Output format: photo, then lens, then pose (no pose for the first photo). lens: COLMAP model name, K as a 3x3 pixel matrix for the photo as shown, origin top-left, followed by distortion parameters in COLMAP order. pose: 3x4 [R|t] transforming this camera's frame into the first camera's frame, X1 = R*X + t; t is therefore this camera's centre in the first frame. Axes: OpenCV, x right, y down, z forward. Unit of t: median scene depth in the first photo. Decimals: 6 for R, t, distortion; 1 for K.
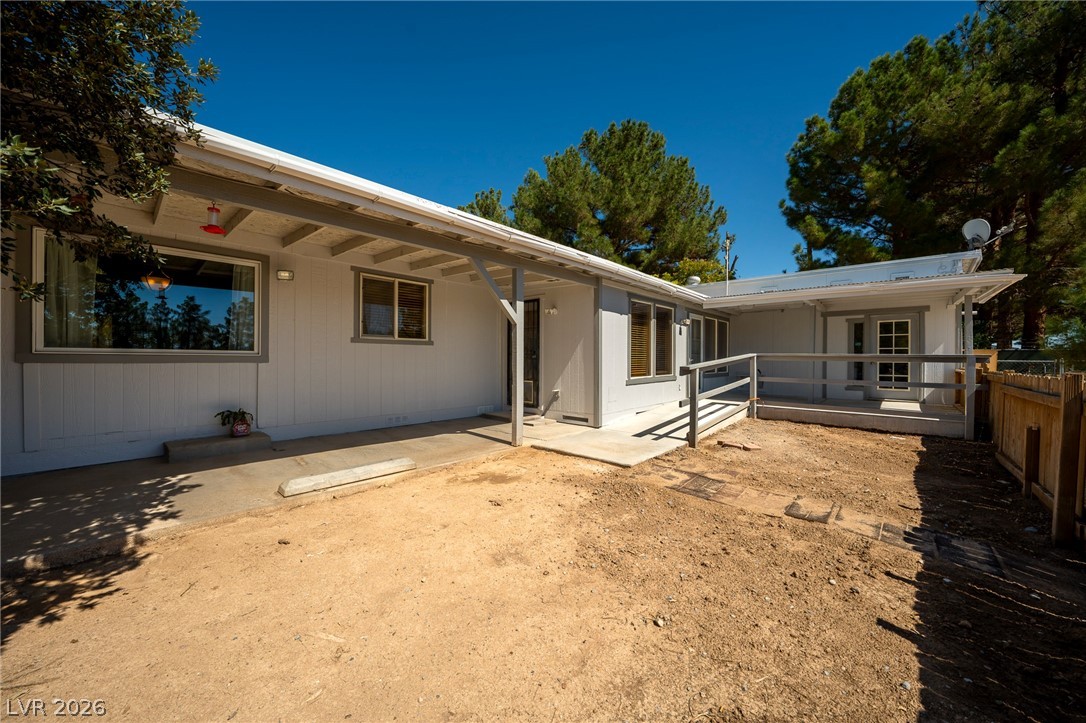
lens RADIAL K [[394.1, 0, 547.4], [0, 394.1, 361.2], [0, 0, 1]] dist [-0.012670, 0.000261]
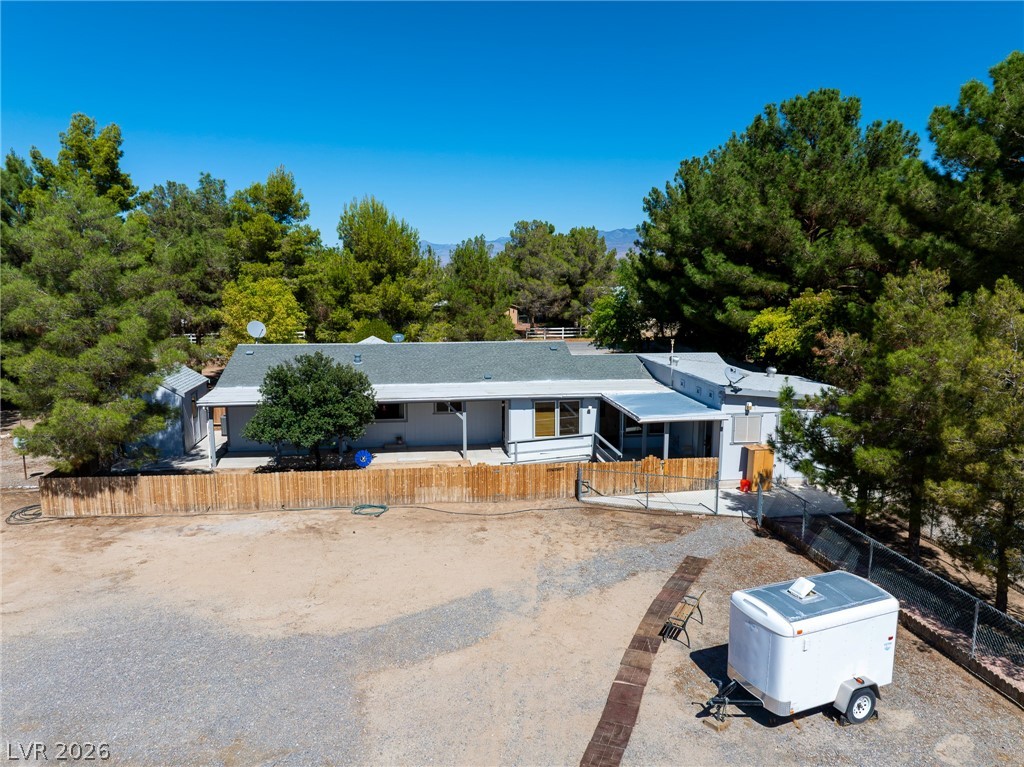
lens RADIAL K [[715.3, 0, 508.1], [0, 715.3, 381.8], [0, 0, 1]] dist [-0.035701, -0.001372]
pose [[0.761987, 0.085765, -0.641888, 4.506470], [0.002626, 0.990774, 0.135499, -1.381475], [0.647587, -0.104934, 0.754731, -3.505335]]
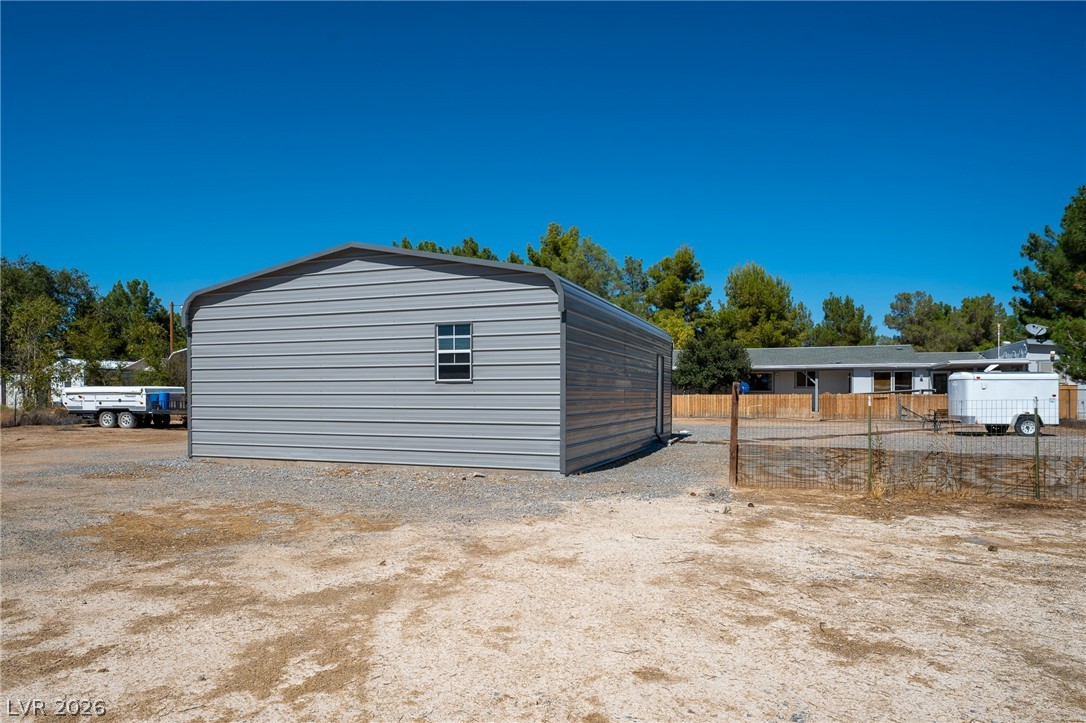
lens RADIAL K [[721.4, 0, 489.6], [0, 721.4, 394.2], [0, 0, 1]] dist [0.019580, -0.002863]
pose [[0.328420, -0.007186, -0.944504, 7.640035], [-0.008235, 0.999911, -0.010471, 0.158700], [0.944496, 0.011217, 0.328332, -6.067068]]
